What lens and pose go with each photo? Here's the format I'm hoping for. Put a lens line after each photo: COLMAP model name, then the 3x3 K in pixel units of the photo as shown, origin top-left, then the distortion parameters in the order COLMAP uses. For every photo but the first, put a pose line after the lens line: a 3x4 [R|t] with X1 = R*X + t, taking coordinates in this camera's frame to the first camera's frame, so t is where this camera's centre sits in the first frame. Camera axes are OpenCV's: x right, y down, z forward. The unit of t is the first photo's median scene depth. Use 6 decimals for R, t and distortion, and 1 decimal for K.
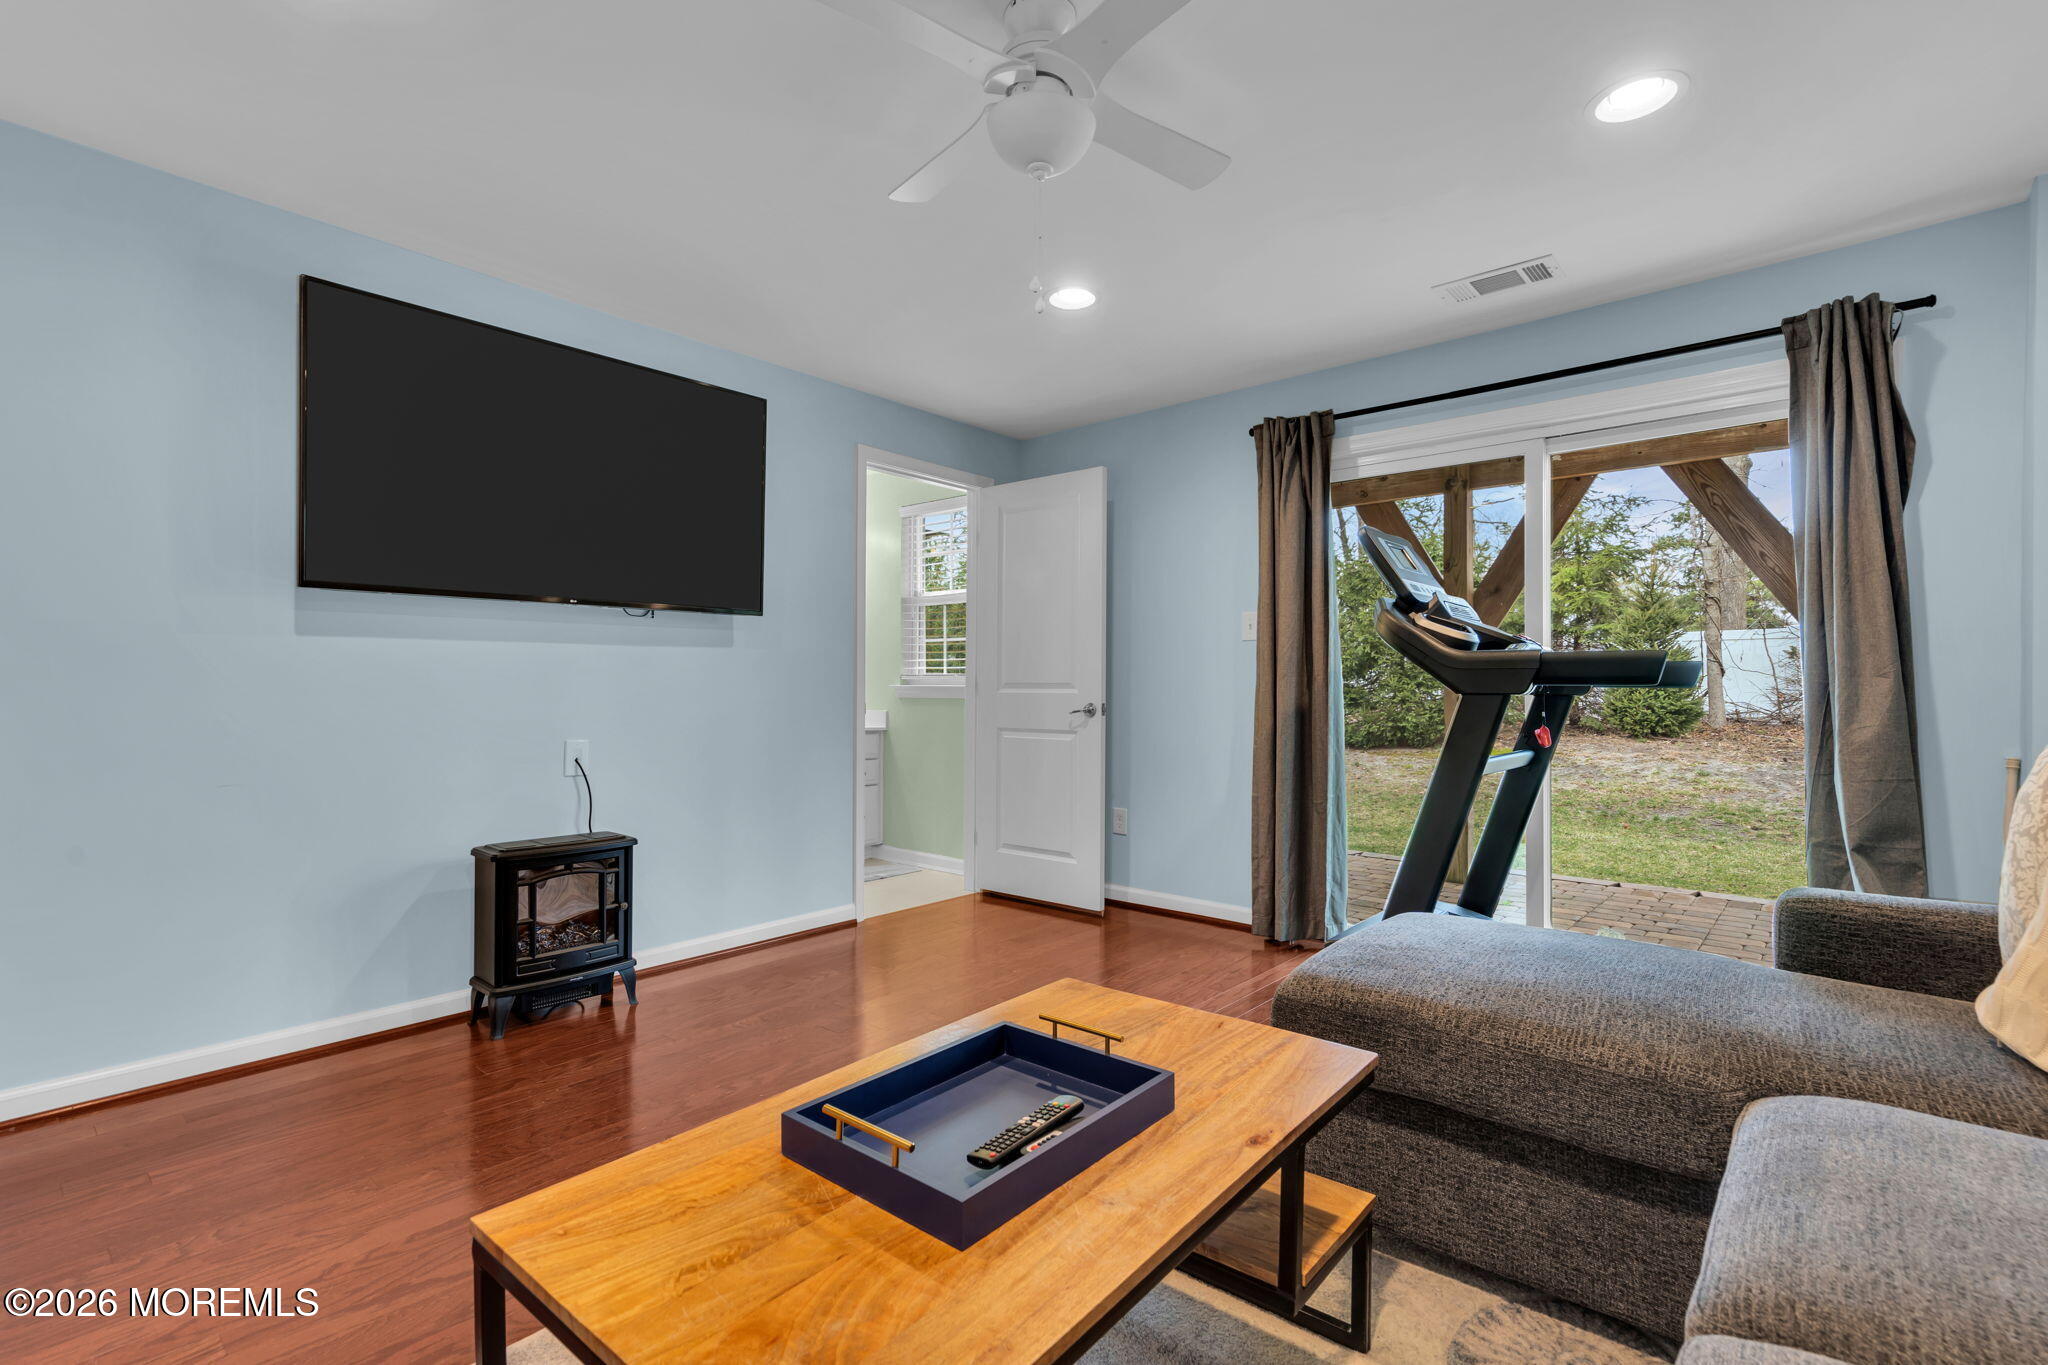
lens RADIAL K [[929.9, 0, 1025.1], [0, 929.9, 682.6], [0, 0, 1]] dist [-0.000986, 0.003159]
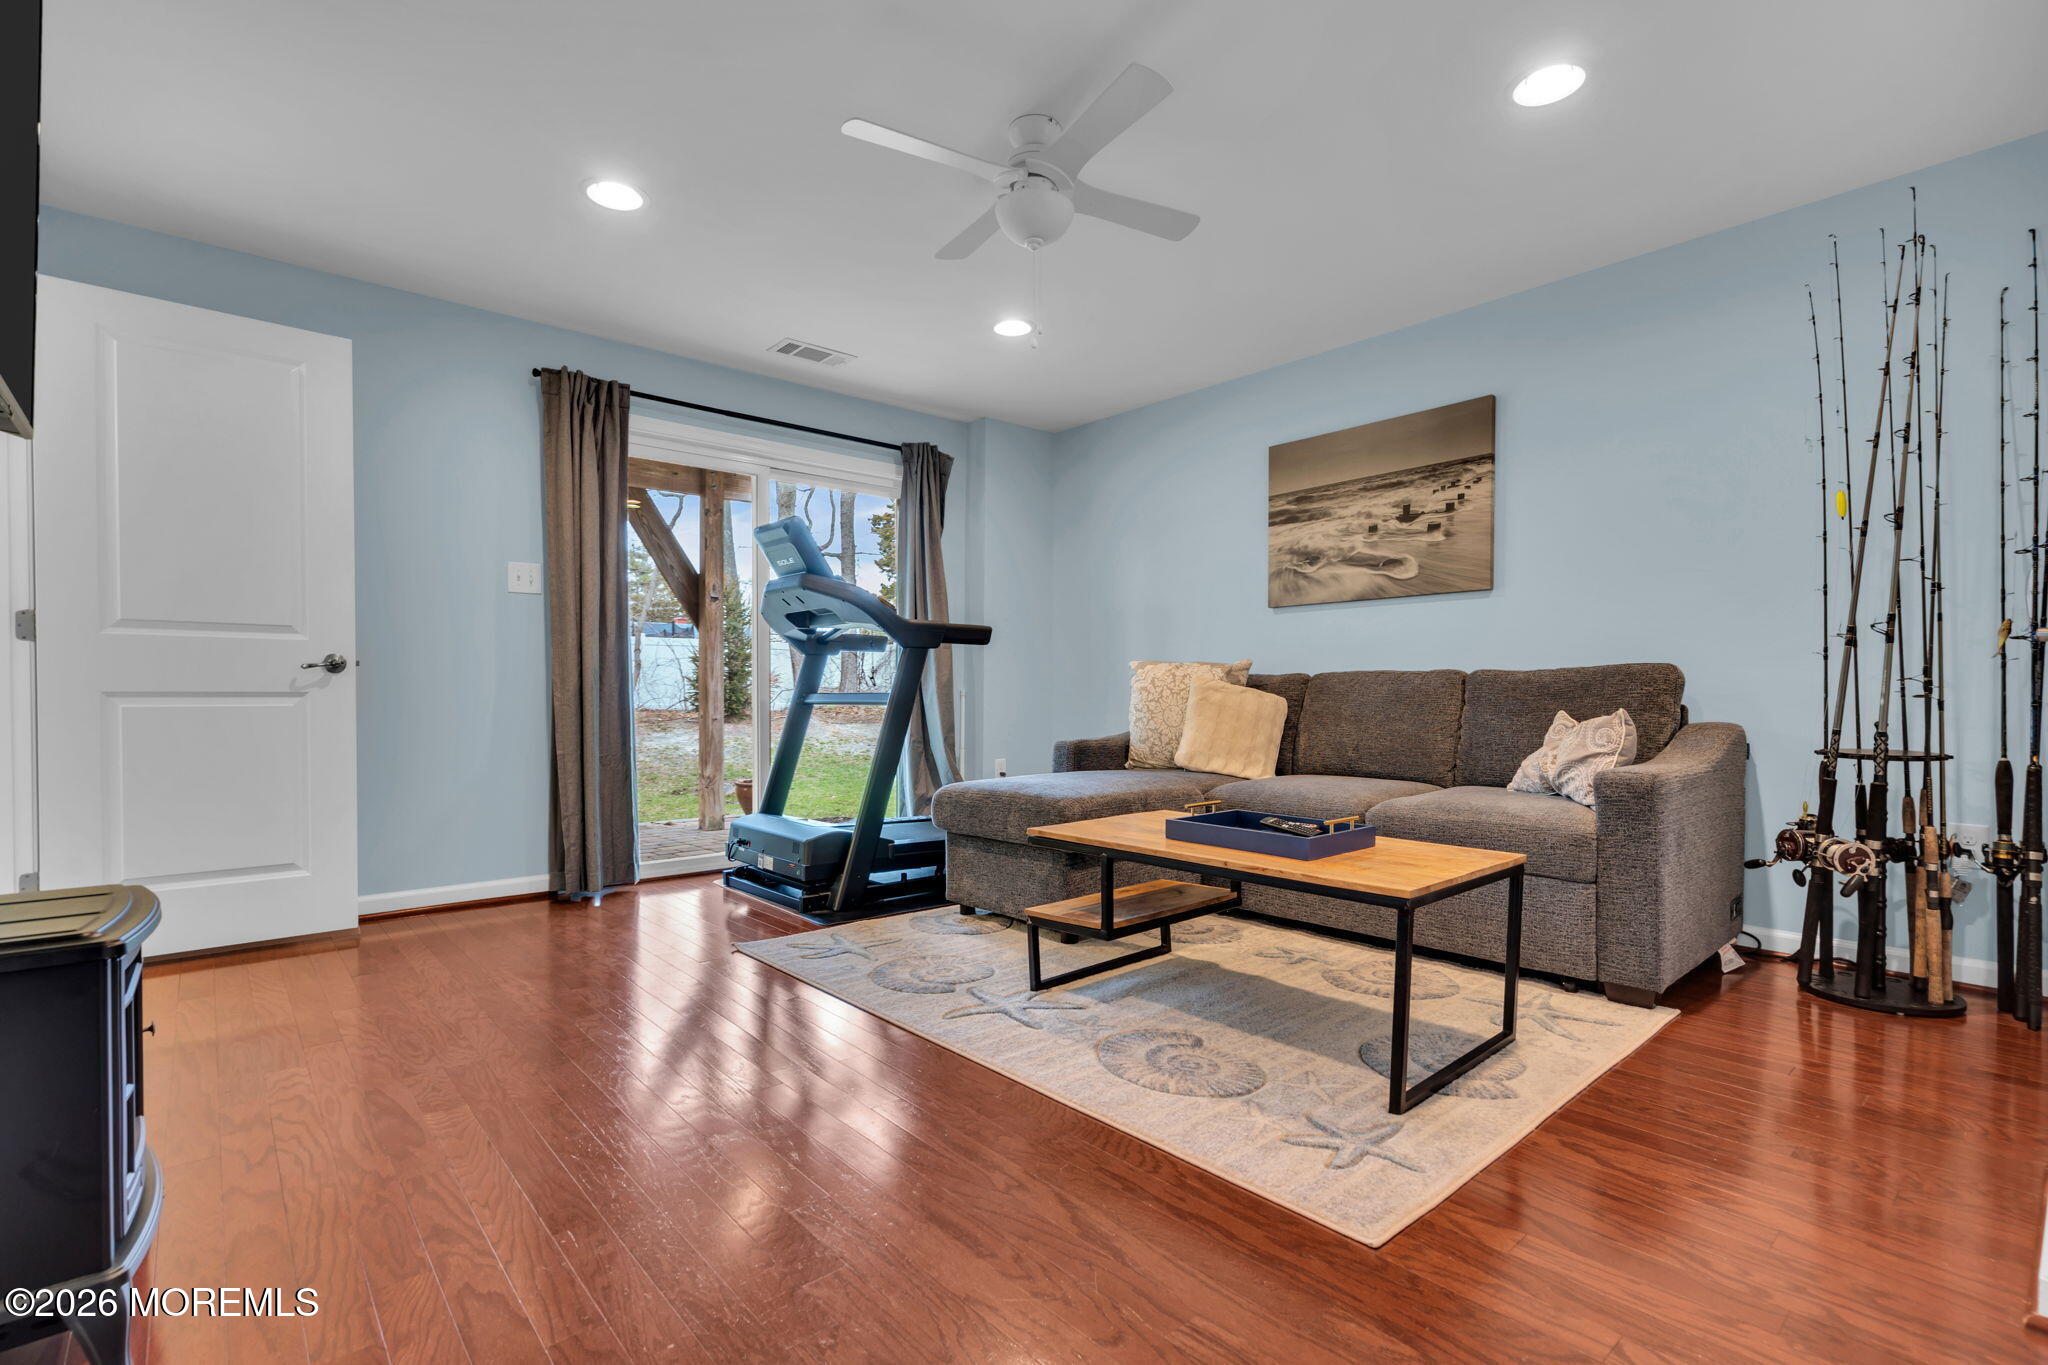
lens RADIAL K [[929.9, 0, 1030.3], [0, 929.9, 682.7], [0, 0, 1]] dist [-0.000986, 0.003159]
pose [[0.135006, 0.012322, 0.990768, -0.638955], [0.003309, 0.999911, -0.012887, 0.060970], [-0.990839, 0.005019, 0.134953, 0.387799]]
